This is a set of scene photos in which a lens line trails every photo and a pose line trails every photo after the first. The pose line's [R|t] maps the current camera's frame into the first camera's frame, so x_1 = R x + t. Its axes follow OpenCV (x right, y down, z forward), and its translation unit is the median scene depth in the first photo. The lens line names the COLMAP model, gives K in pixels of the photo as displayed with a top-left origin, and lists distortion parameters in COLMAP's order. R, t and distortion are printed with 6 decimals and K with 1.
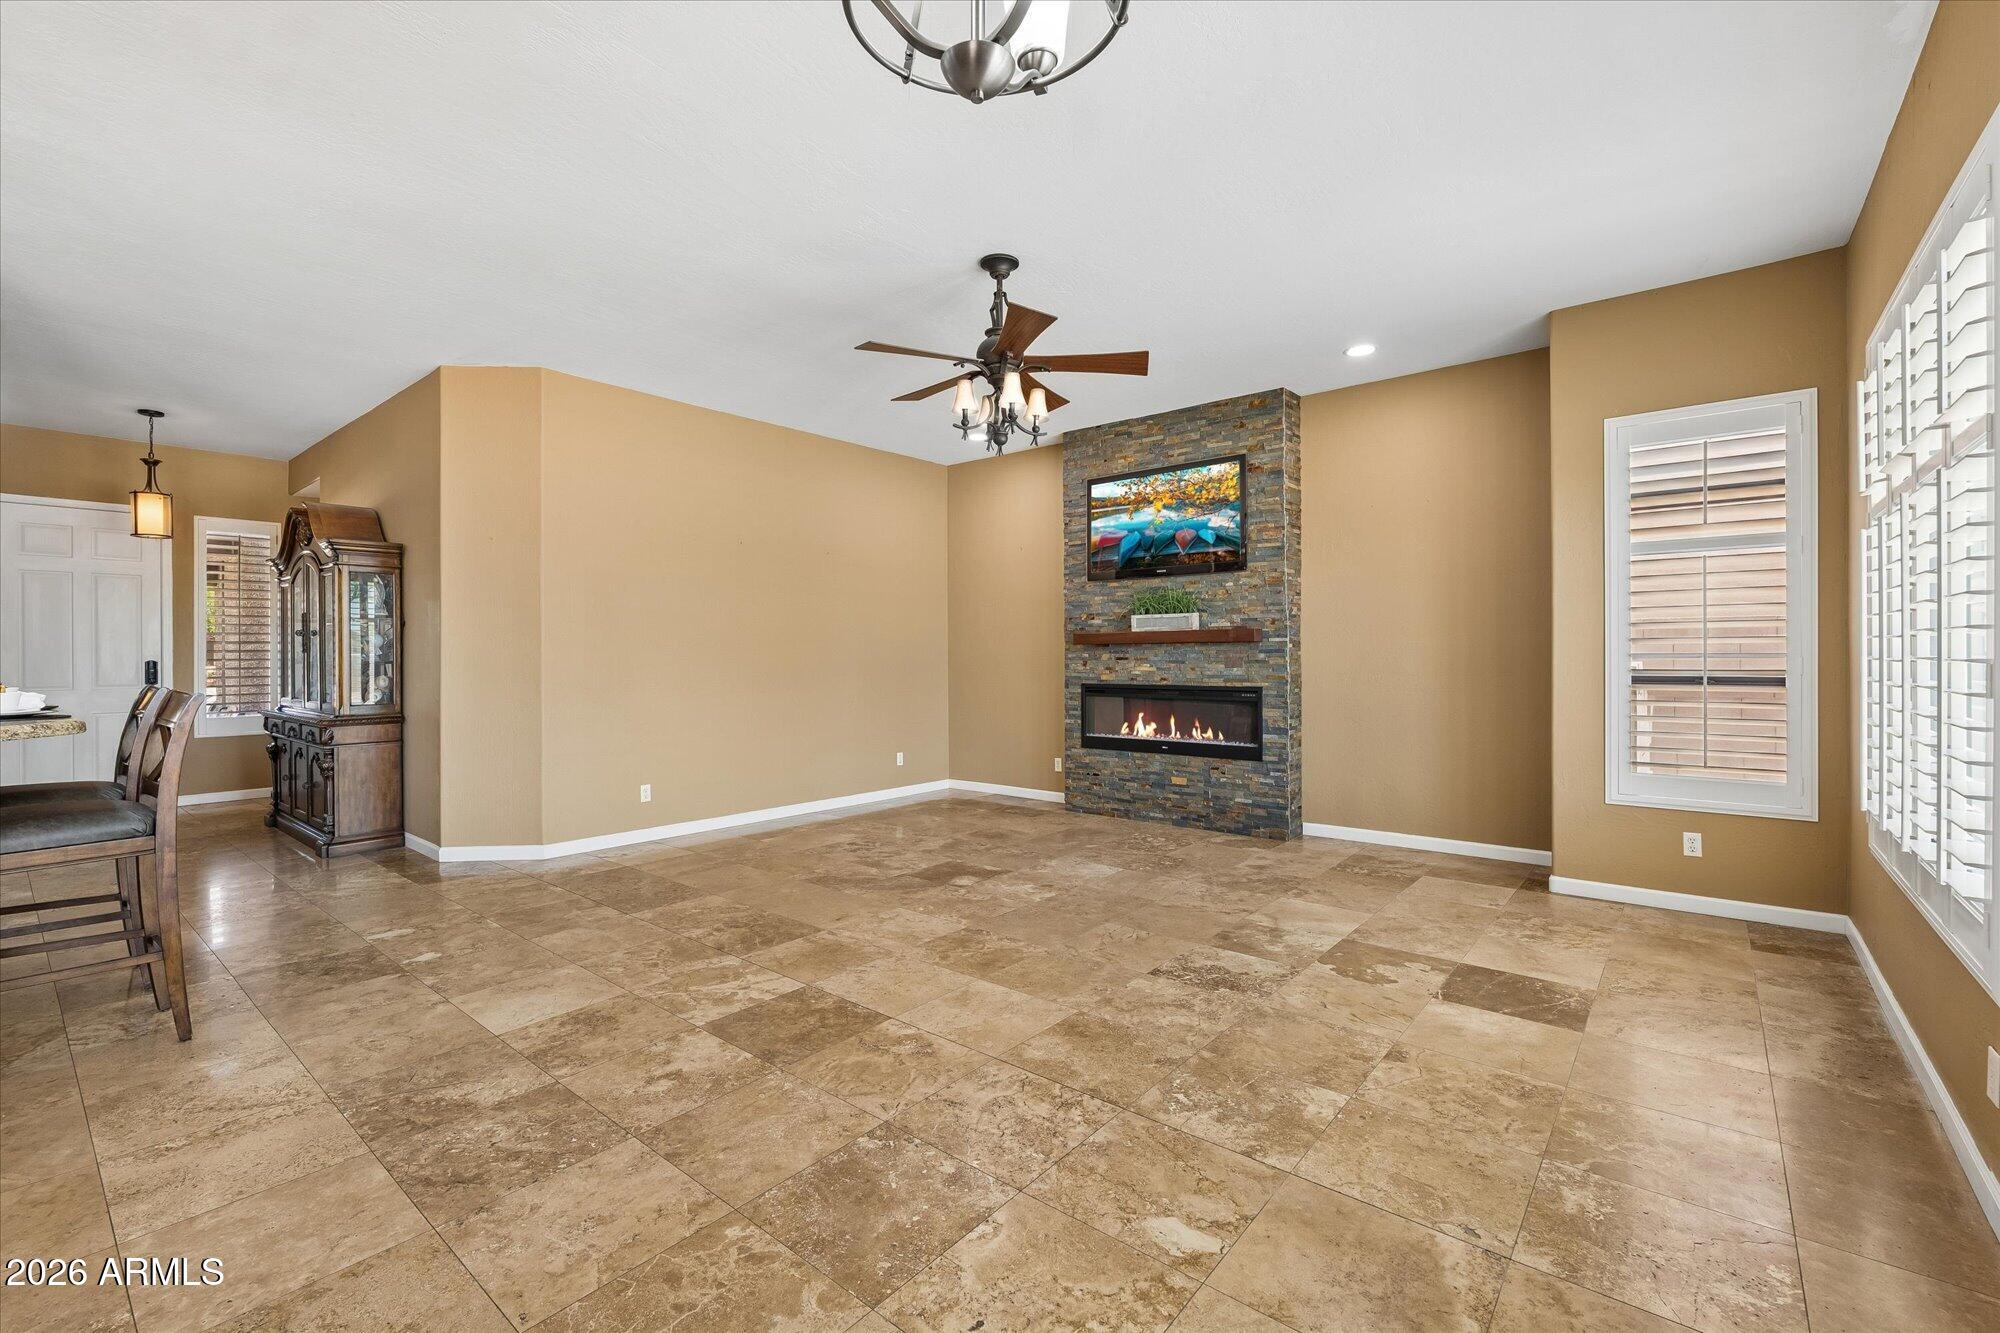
lens RADIAL K [[852.5, 0, 998.8], [0, 852.5, 658.8], [0, 0, 1]] dist [-0.005173, -0.000178]
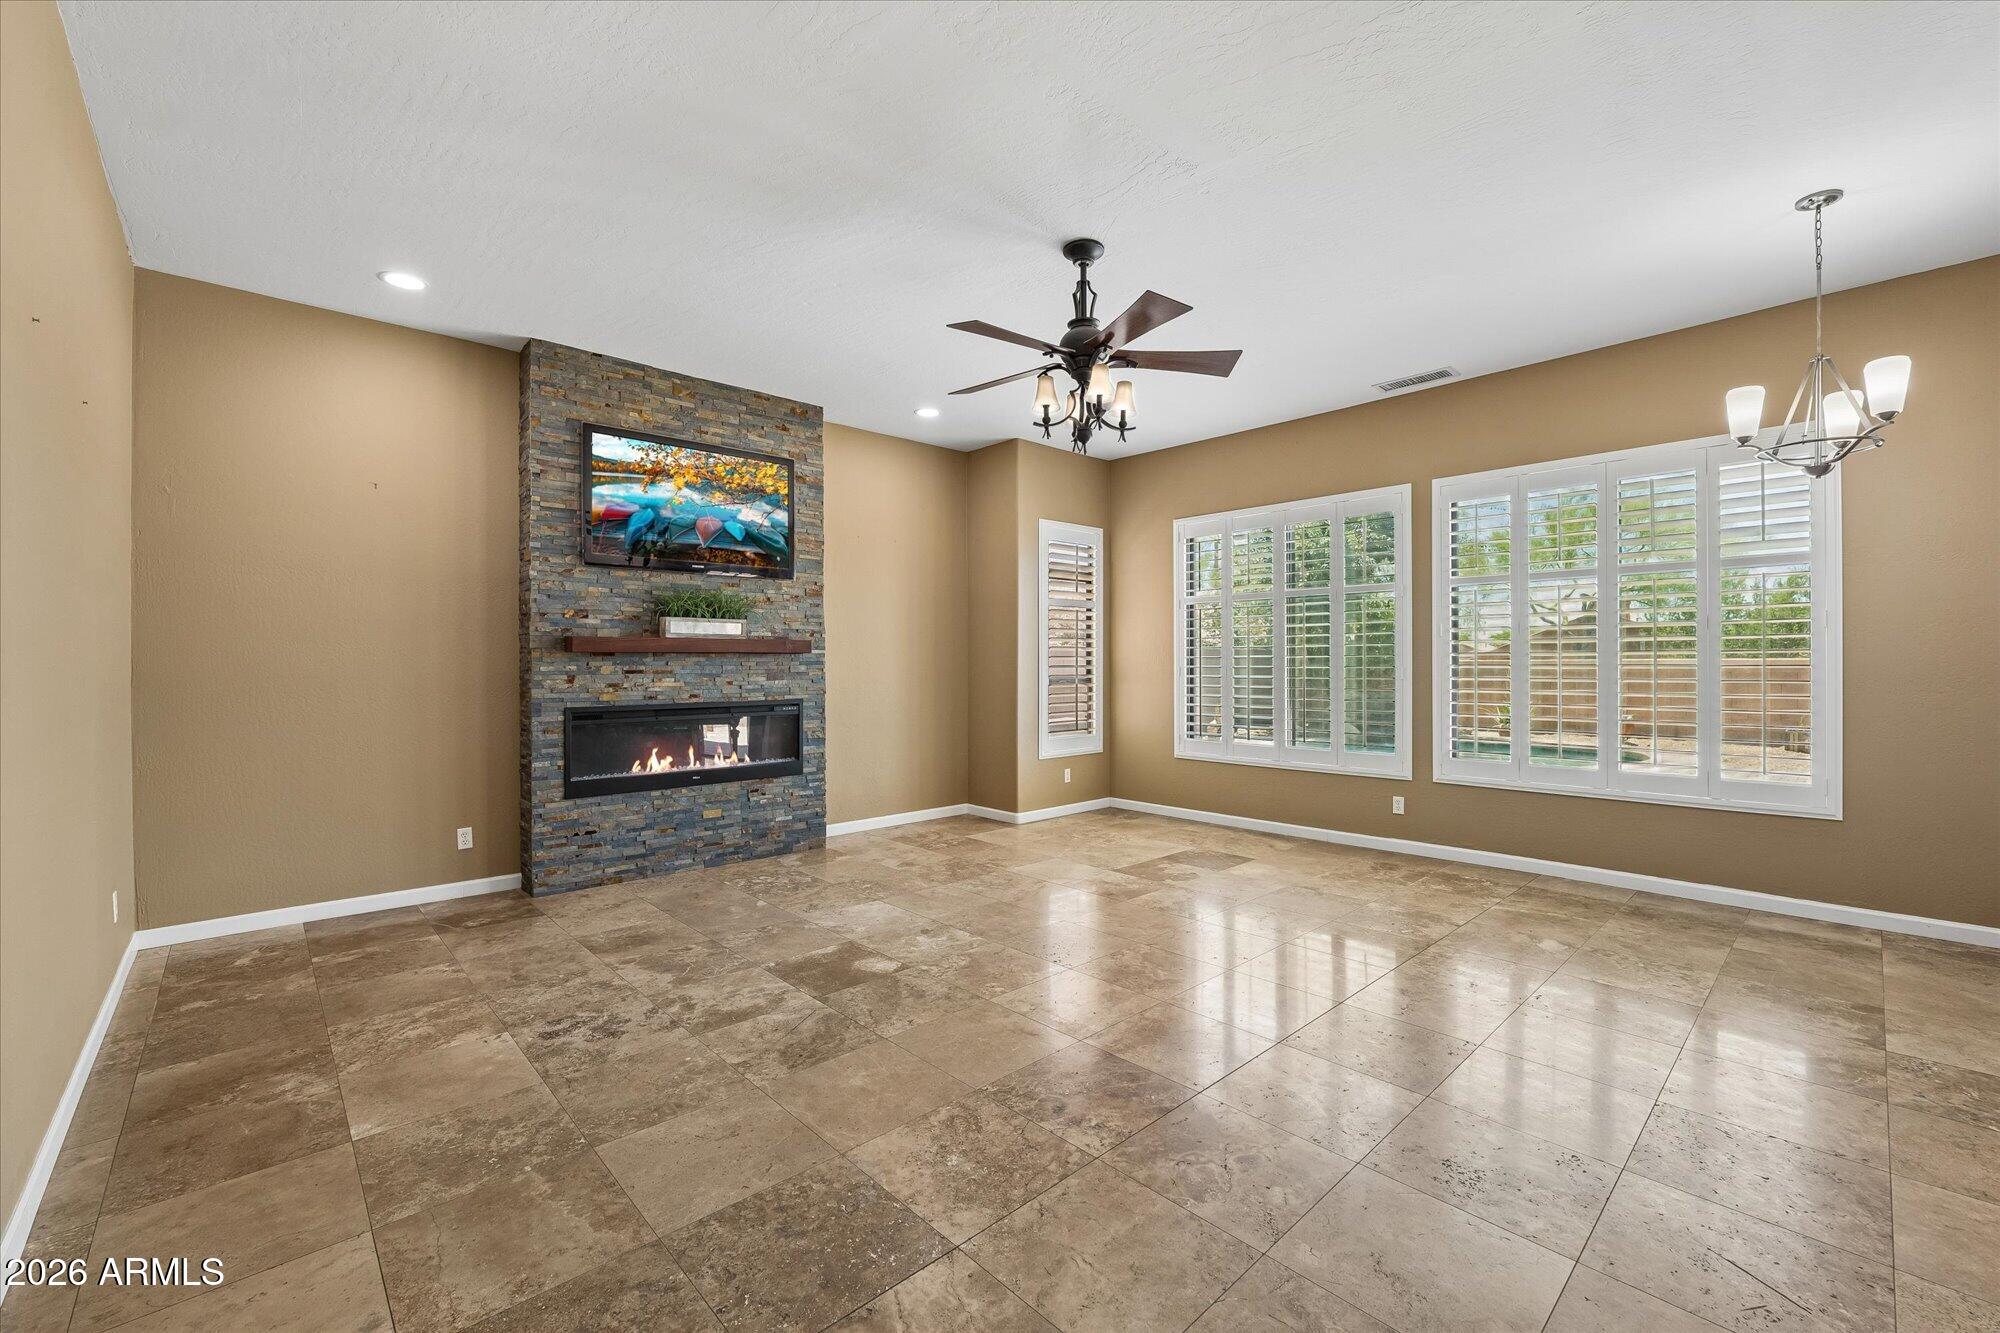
lens RADIAL K [[814.3, 0, 998.5], [0, 814.3, 665.9], [0, 0, 1]] dist [-0.009975, 0.000454]
pose [[0.132644, 0.001828, 0.991162, -0.577228], [0.007698, 0.999966, -0.002874, -0.000899], [-0.991134, 0.008011, 0.132626, 0.623340]]
